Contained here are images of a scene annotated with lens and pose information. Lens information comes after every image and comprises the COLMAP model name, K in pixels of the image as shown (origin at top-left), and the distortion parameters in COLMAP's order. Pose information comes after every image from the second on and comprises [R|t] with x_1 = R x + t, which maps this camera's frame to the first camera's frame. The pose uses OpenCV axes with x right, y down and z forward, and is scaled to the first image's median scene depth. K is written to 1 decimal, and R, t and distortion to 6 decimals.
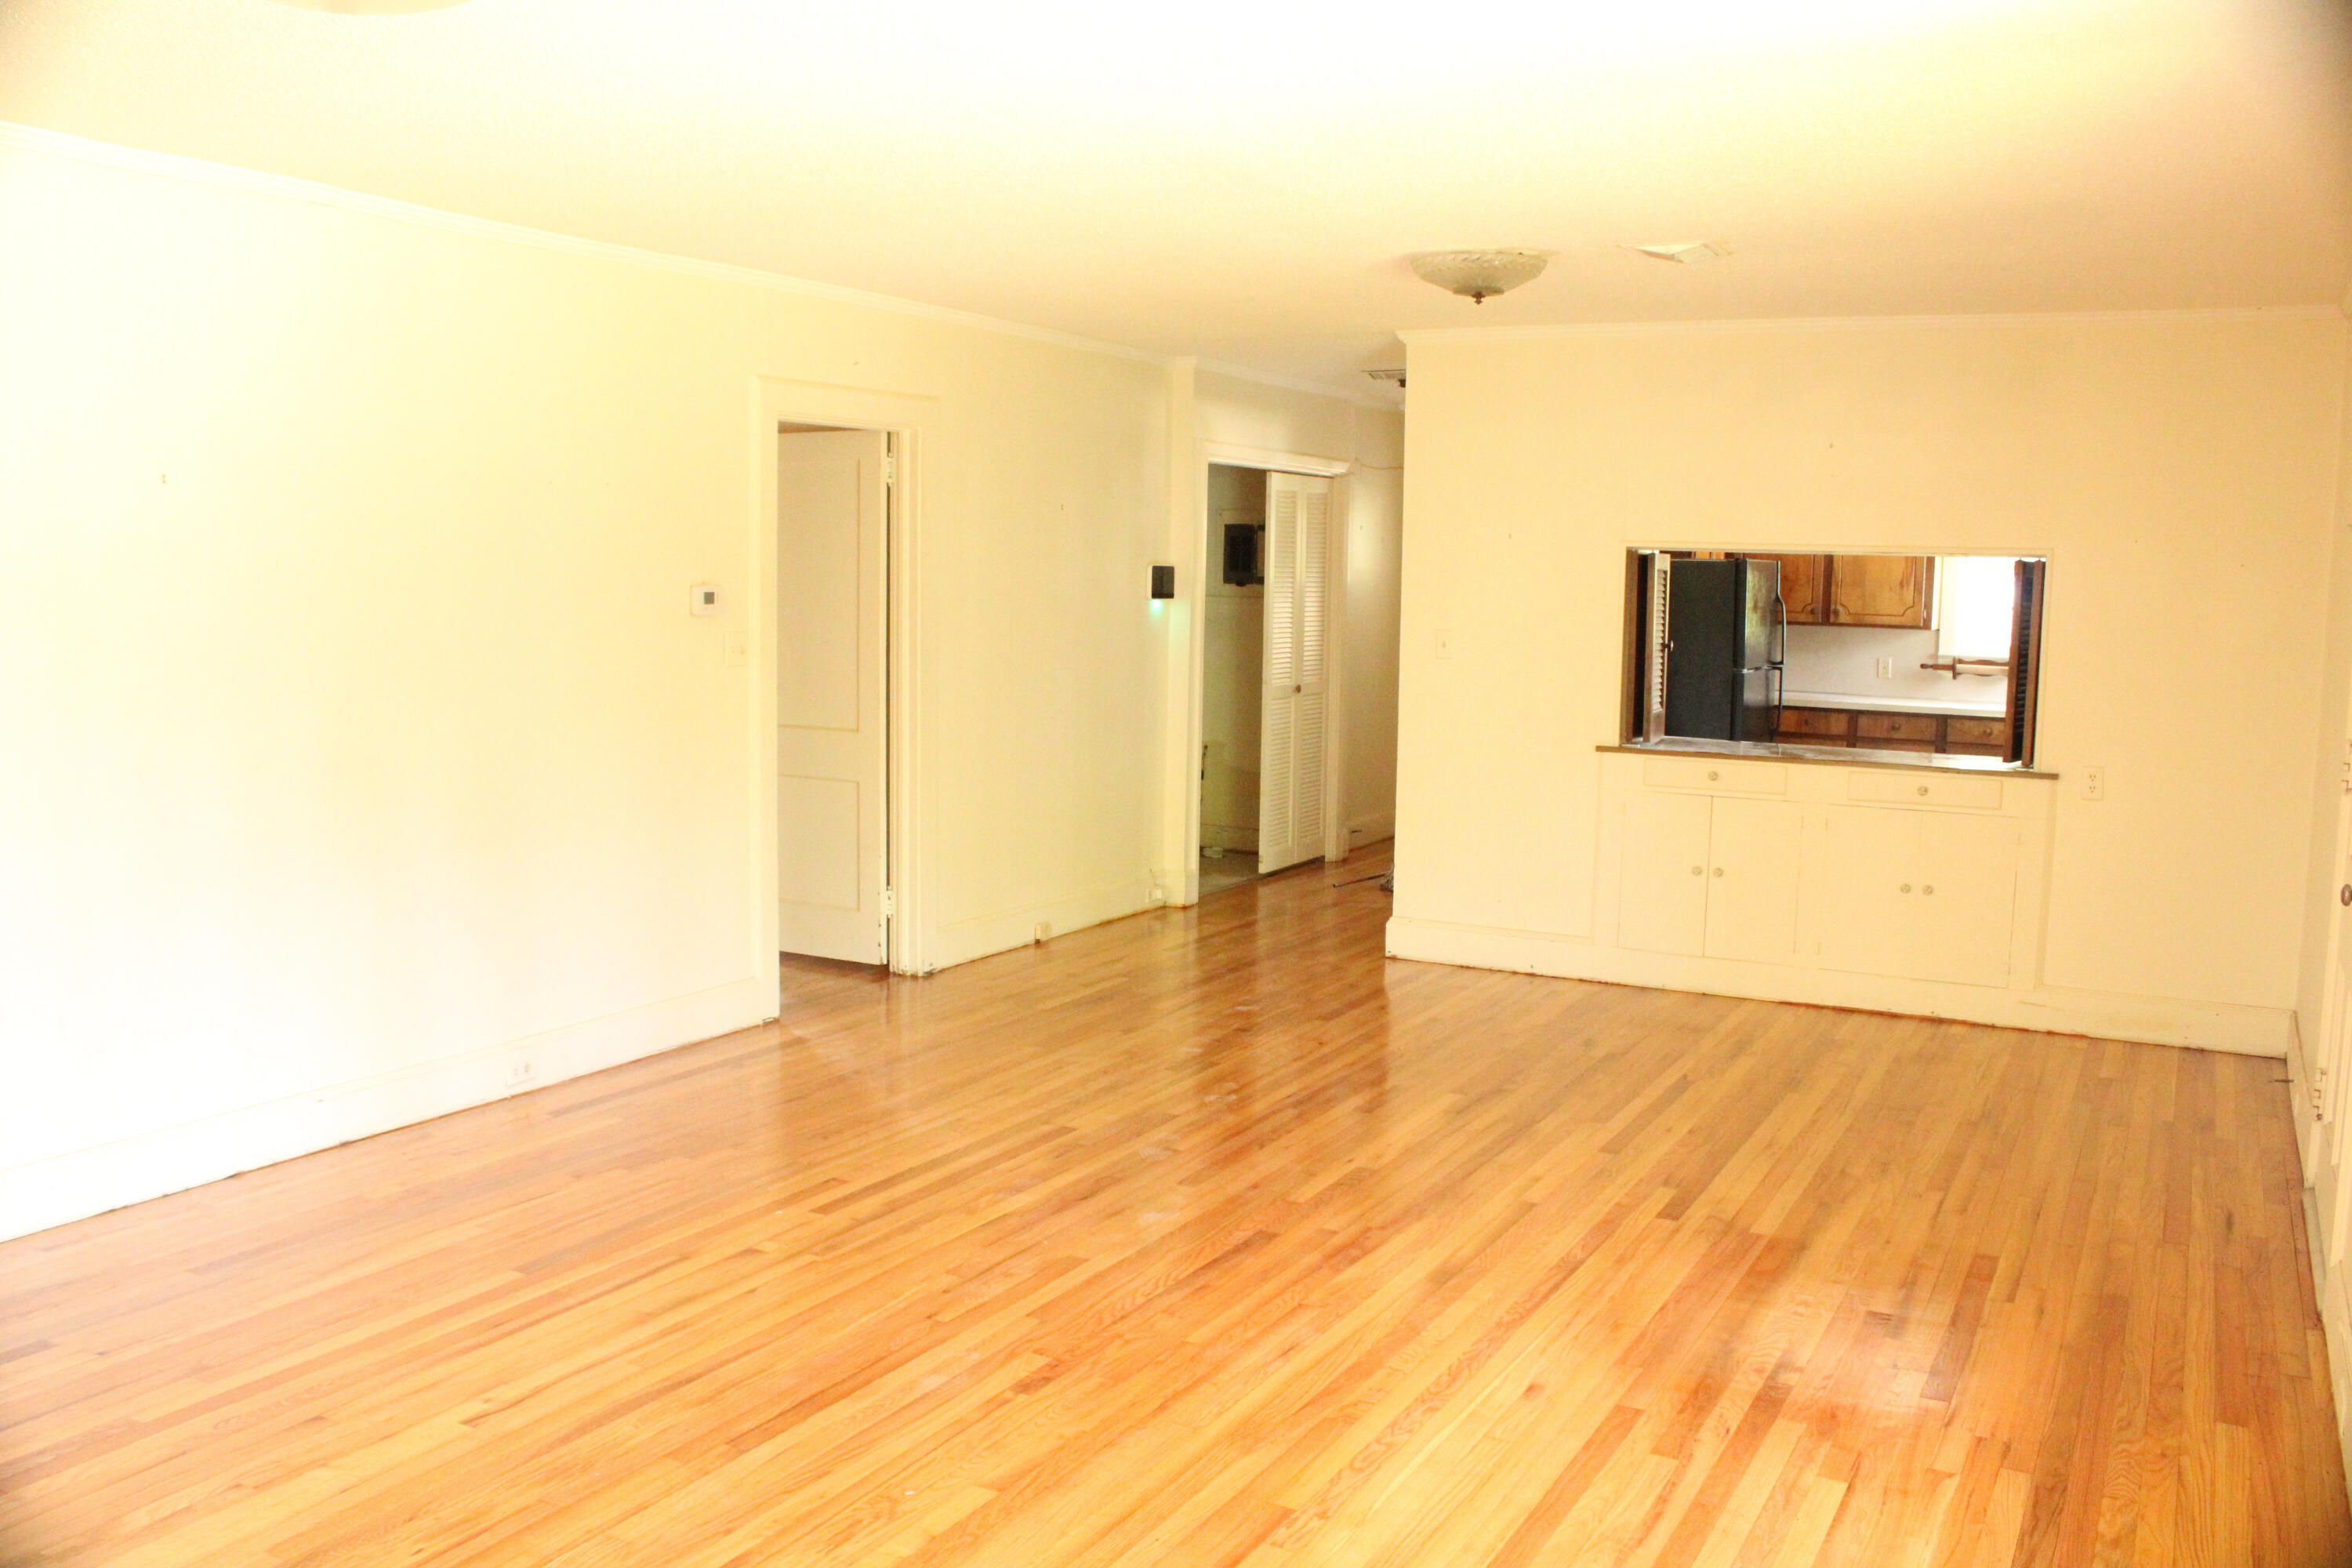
lens RADIAL K [[1981.5, 0, 1172.9], [0, 1981.5, 784.1], [0, 0, 1]] dist [-0.158121, 0.129149]
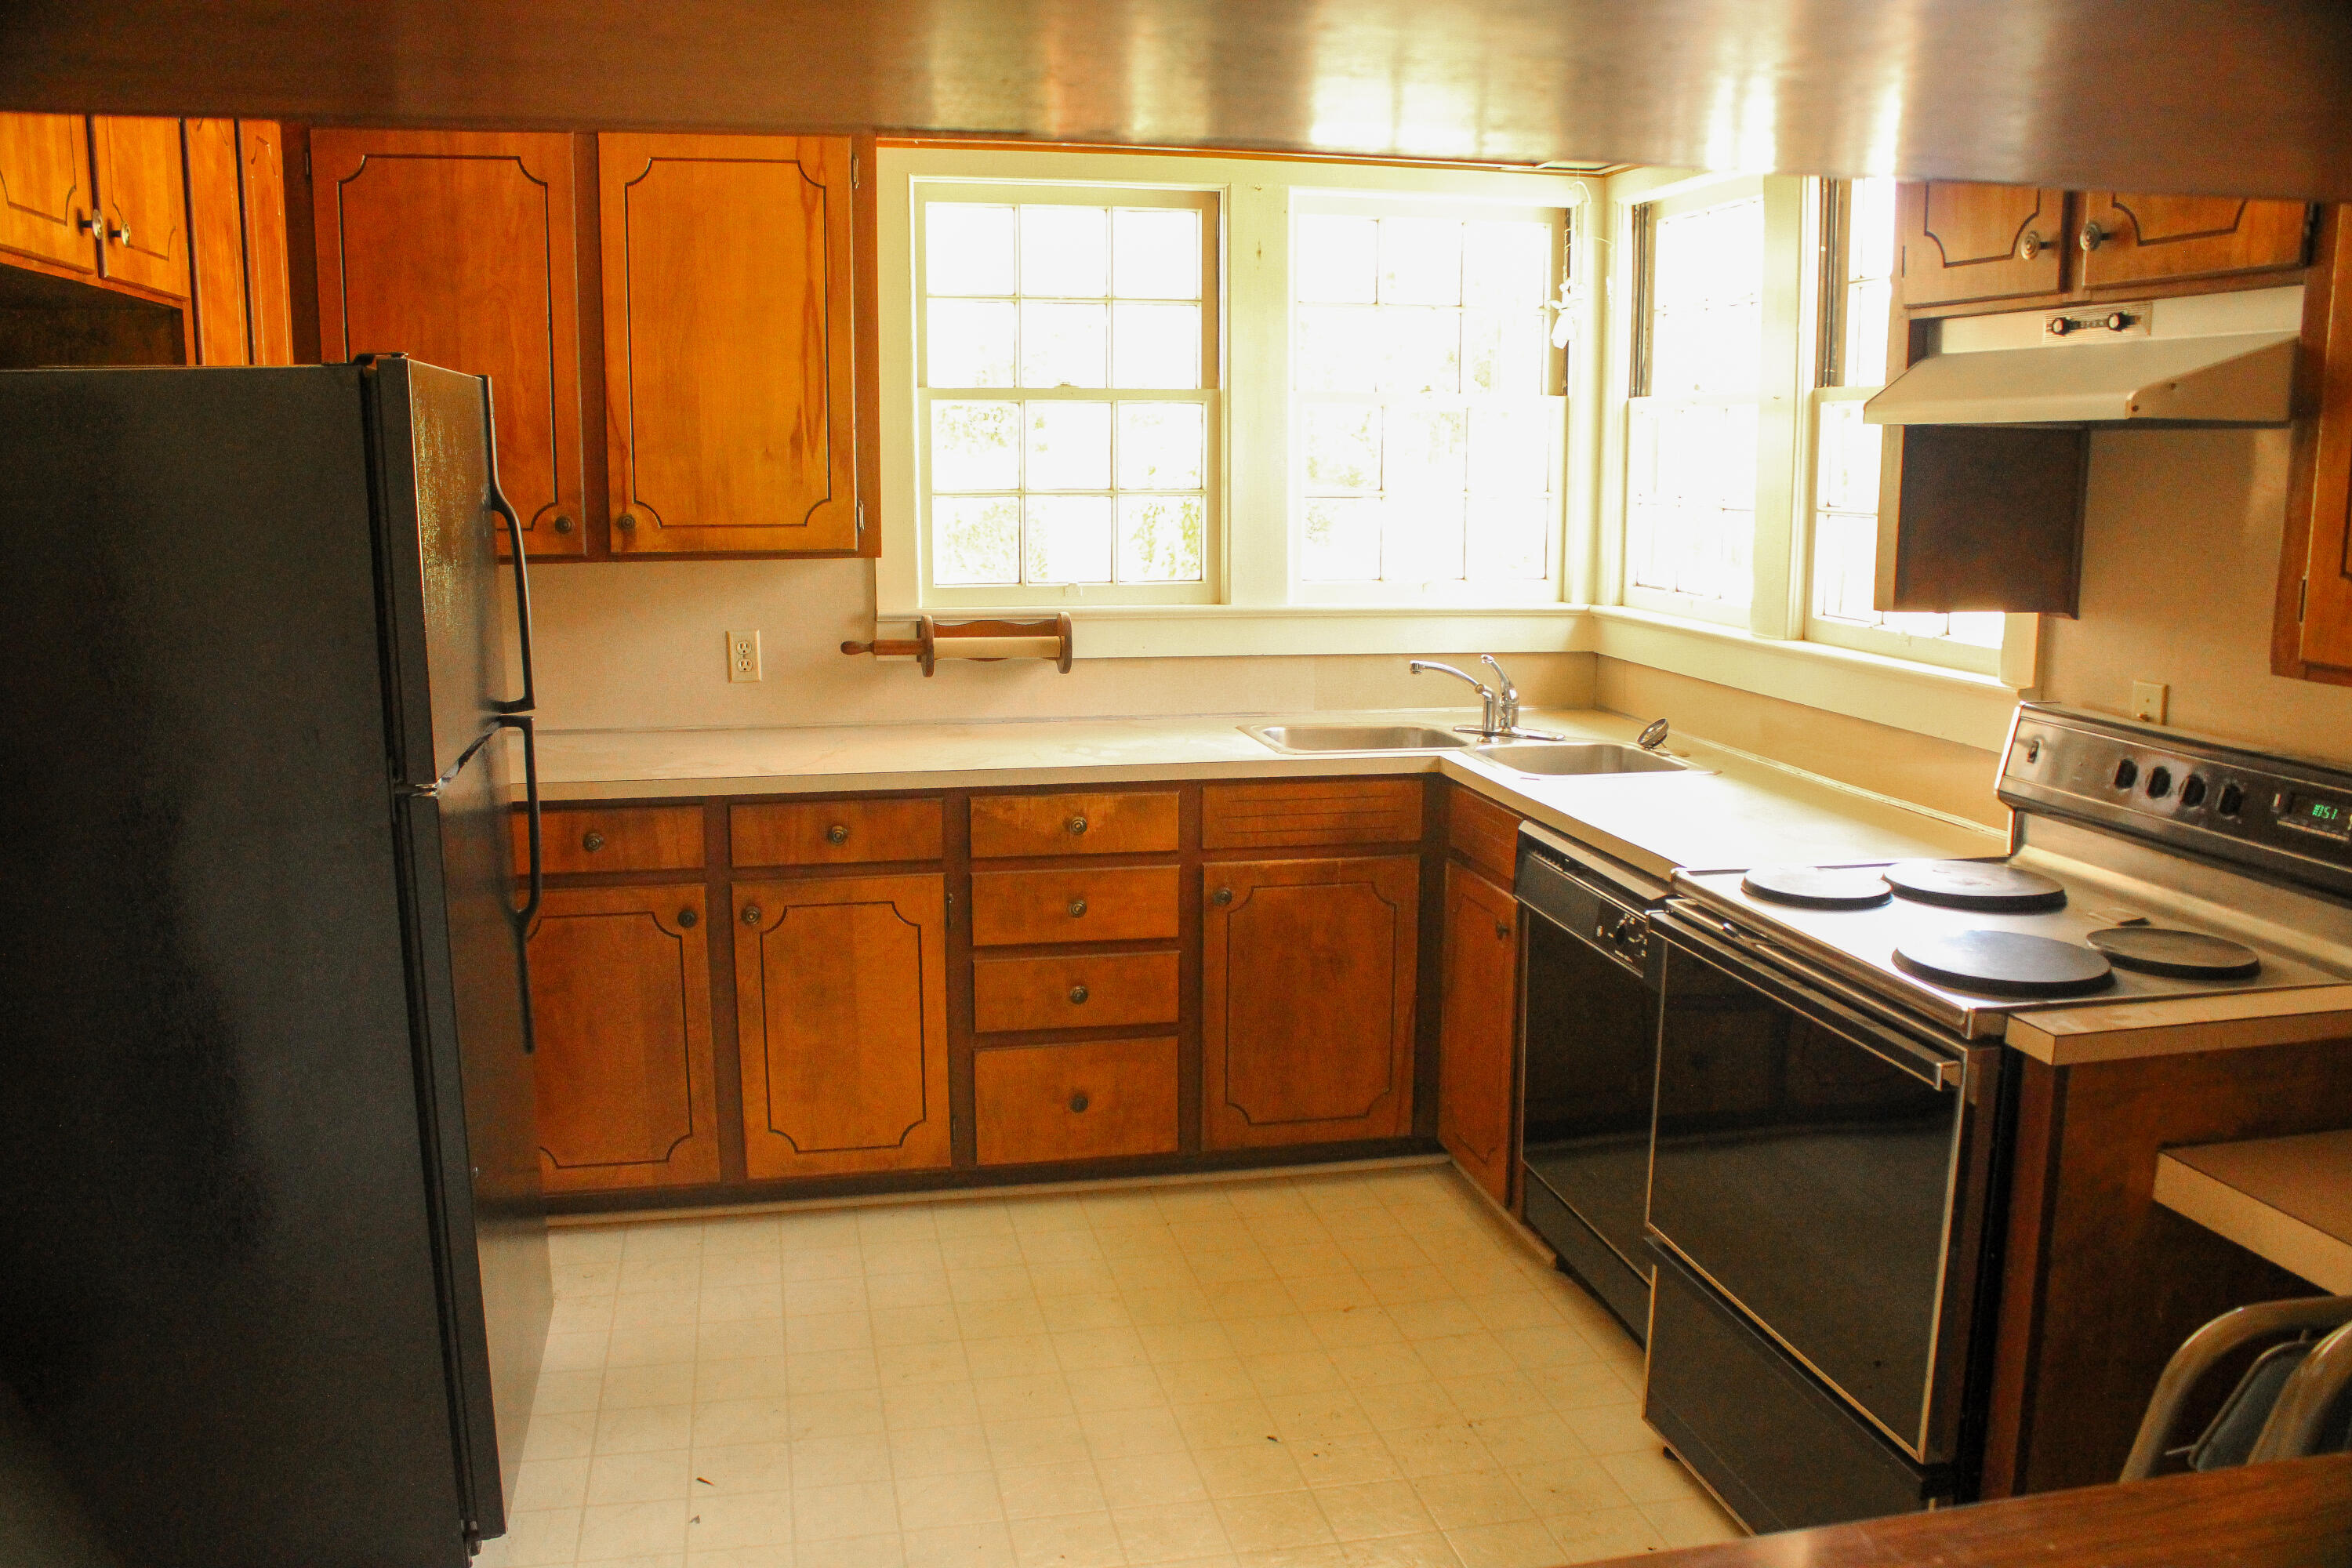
lens RADIAL K [[1981.5, 0, 1174.5], [0, 1981.5, 793.5], [0, 0, 1]] dist [-0.158121, 0.129149]
pose [[0.755476, -0.129093, 0.642332, 0.176315], [0.080453, 0.991255, 0.104594, -0.068473], [-0.650218, -0.027341, 0.759256, 0.654712]]
